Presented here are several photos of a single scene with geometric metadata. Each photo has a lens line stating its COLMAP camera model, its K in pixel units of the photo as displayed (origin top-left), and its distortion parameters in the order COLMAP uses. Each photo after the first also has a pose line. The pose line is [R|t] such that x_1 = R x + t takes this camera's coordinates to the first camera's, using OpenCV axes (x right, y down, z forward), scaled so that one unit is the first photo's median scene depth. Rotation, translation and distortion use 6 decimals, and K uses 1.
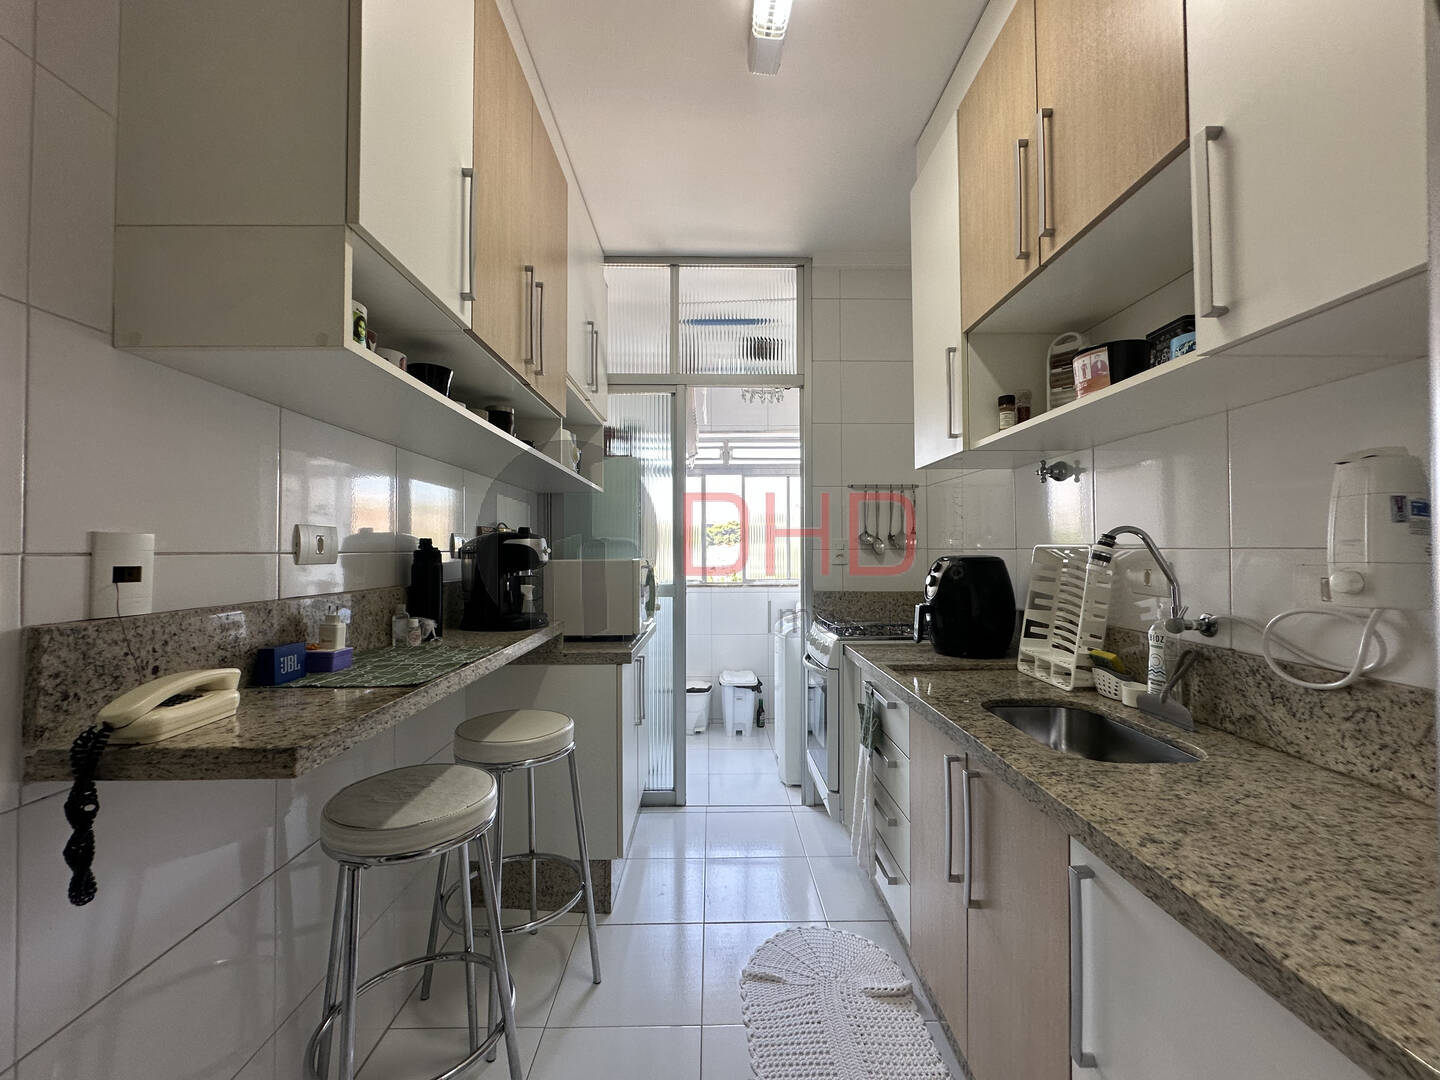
lens RADIAL K [[575.3, 0, 719.1], [0, 575.3, 539.2], [0, 0, 1]] dist [-0.008131, 0.001988]
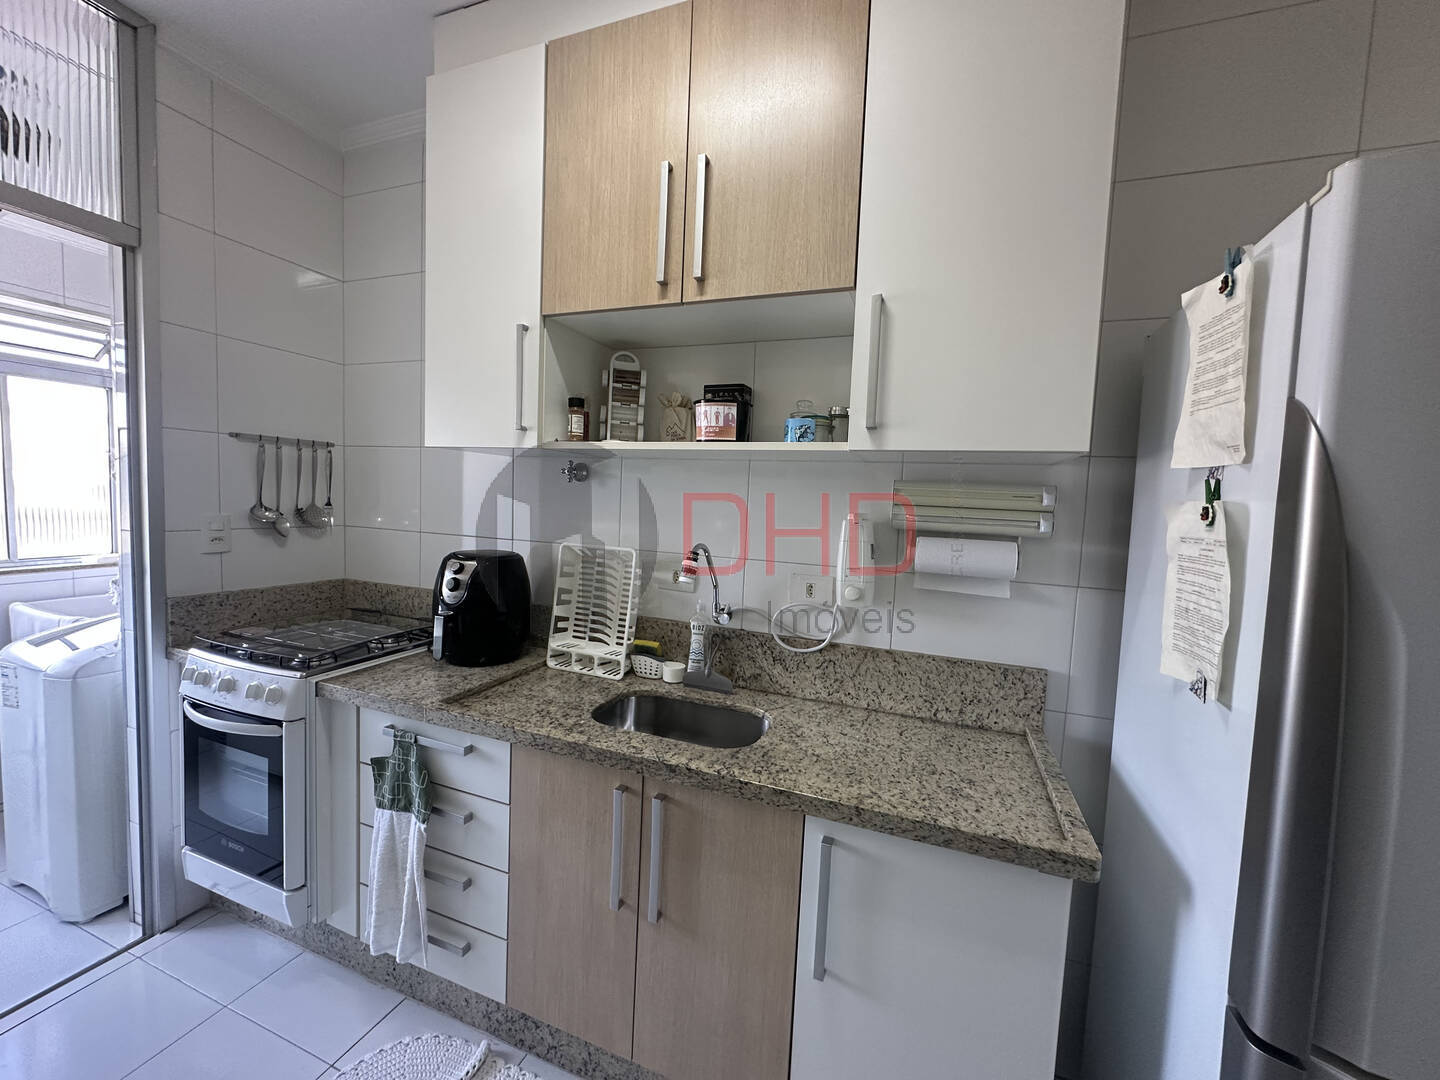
lens RADIAL K [[575.3, 0, 719.1], [0, 575.3, 539.2], [0, 0, 1]] dist [-0.008131, 0.001988]
pose [[0.370039, -0.047087, 0.927822, -0.346062], [-0.061257, 0.995305, 0.074943, -0.105346], [-0.926994, -0.084568, 0.365417, 0.426411]]
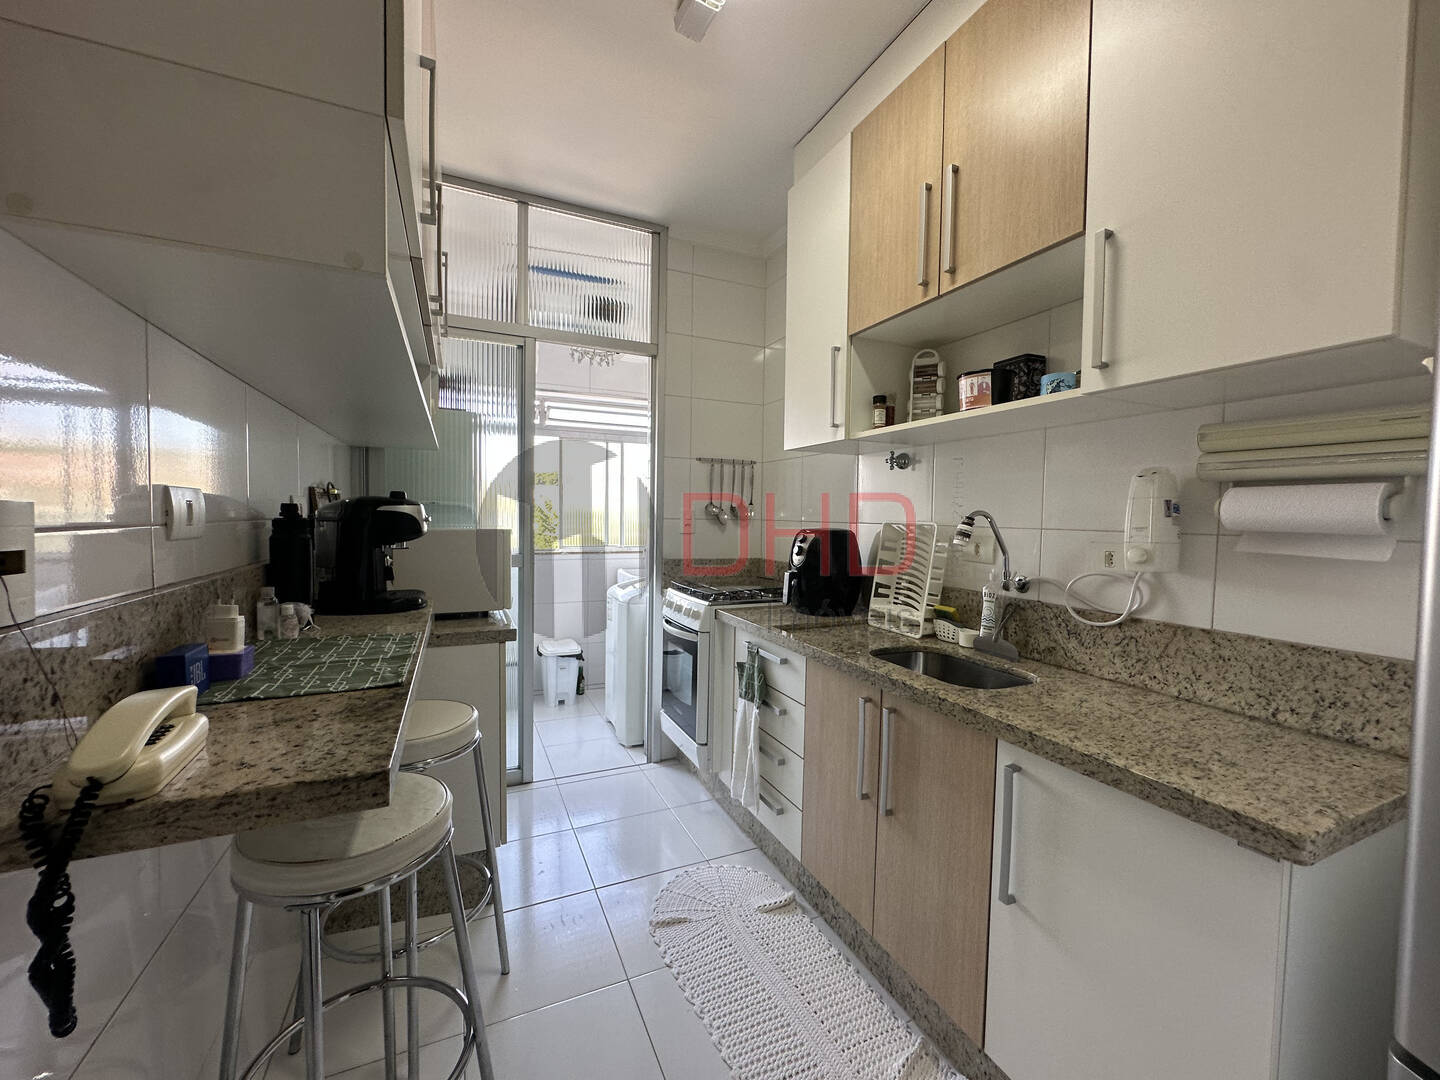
lens RADIAL K [[575.3, 0, 719.1], [0, 575.3, 539.2], [0, 0, 1]] dist [-0.008131, 0.001988]
pose [[0.915895, 0.001108, 0.401417, -0.297061], [-0.026498, 0.997982, 0.057706, -0.014618], [-0.400542, -0.063489, 0.914076, 0.032156]]
